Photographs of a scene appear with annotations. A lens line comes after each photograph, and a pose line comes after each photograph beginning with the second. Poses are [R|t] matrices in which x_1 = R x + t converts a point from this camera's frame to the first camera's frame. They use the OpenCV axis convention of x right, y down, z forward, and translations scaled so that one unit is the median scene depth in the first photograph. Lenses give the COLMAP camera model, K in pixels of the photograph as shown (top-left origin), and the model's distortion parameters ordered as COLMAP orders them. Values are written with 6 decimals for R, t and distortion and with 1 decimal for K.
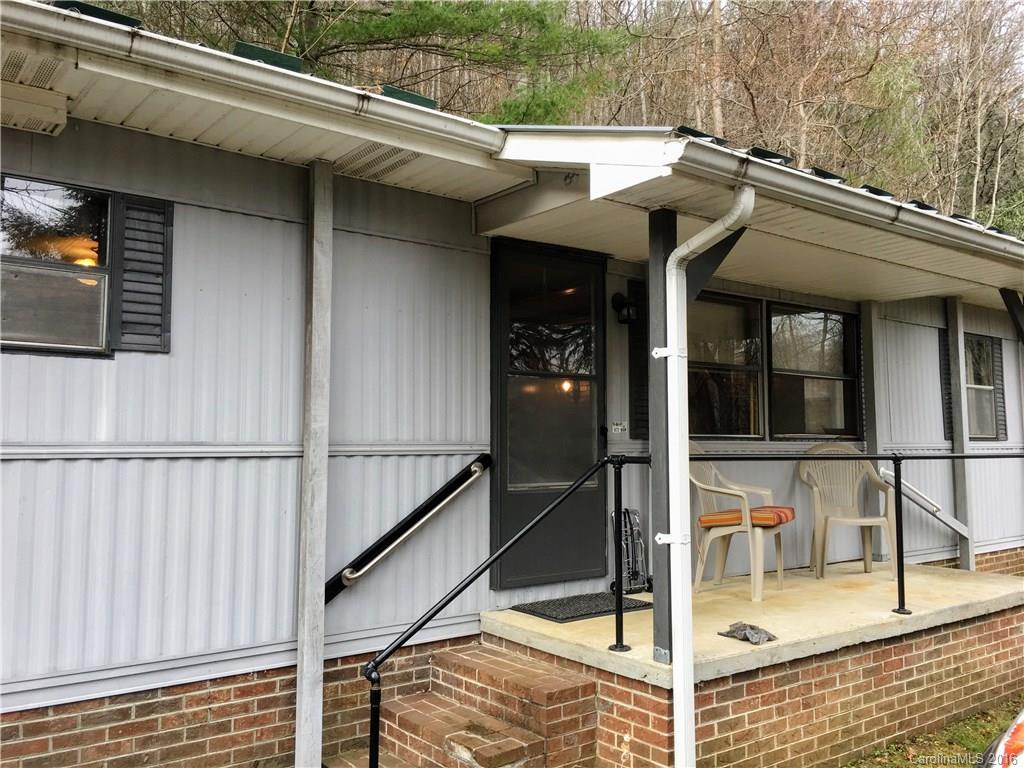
lens RADIAL K [[867.7, 0, 513.1], [0, 867.7, 386.1], [0, 0, 1]] dist [0.020188, 0.013888]
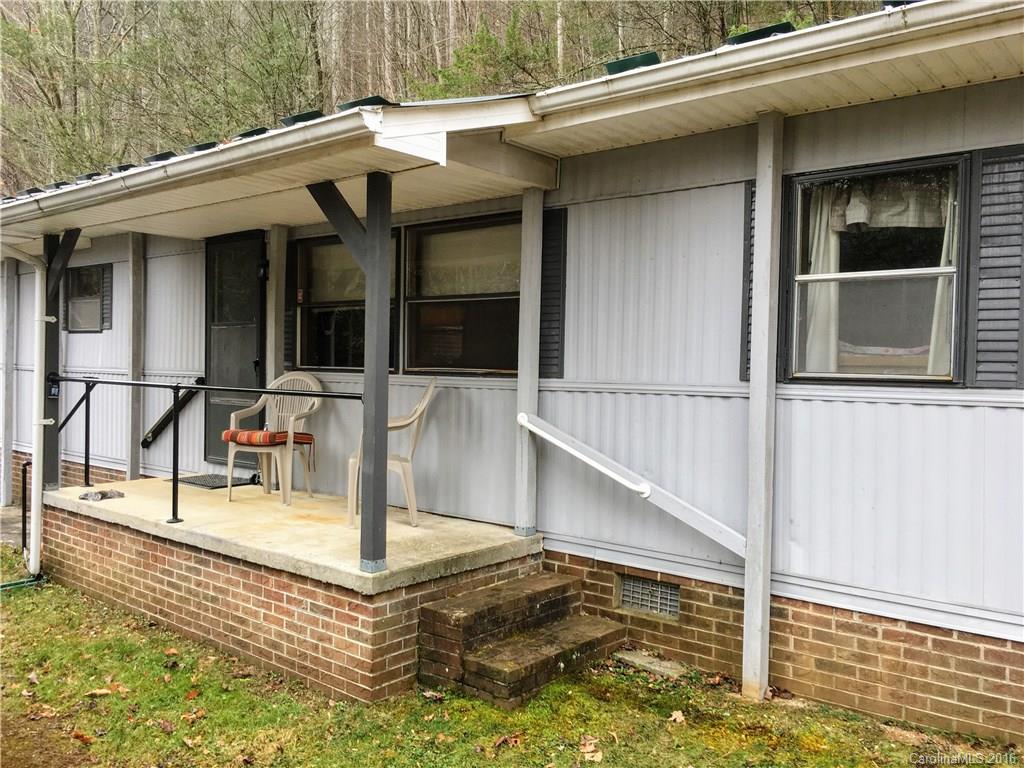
lens RADIAL K [[867.7, 0, 513.1], [0, 867.7, 380.6], [0, 0, 1]] dist [0.020188, 0.013888]
pose [[0.211284, 0.018605, -0.977248, 1.655423], [0.044729, 0.998587, 0.028682, 0.062935], [0.976401, -0.049771, 0.210153, 1.208563]]
